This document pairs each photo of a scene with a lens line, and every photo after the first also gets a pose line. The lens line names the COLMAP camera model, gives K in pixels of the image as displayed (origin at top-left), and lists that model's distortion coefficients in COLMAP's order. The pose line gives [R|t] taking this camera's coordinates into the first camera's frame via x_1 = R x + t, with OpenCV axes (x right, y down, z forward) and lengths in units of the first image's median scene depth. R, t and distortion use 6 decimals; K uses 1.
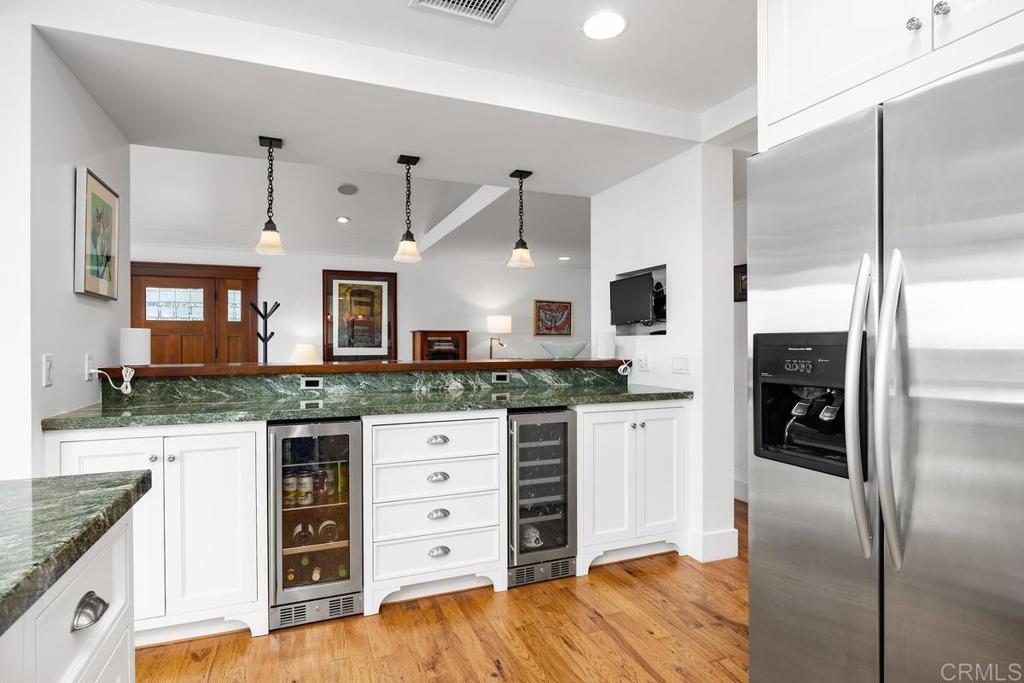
lens RADIAL K [[535.3, 0, 511.7], [0, 535.3, 337.9], [0, 0, 1]] dist [0.001398, -0.000052]
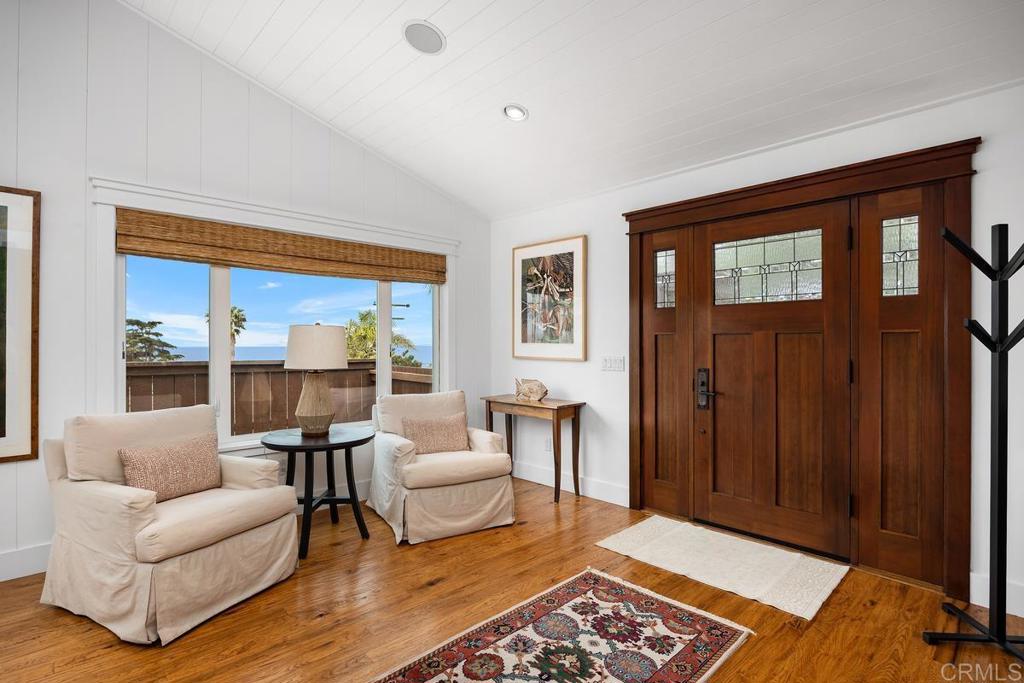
lens RADIAL K [[501.5, 0, 509.3], [0, 501.5, 343.0], [0, 0, 1]] dist [-0.001023, 0.000285]
pose [[0.366959, -0.001950, -0.930235, -0.284343], [-0.003547, 0.999988, -0.003495, 0.006398], [0.930231, 0.004582, 0.366947, 0.606481]]
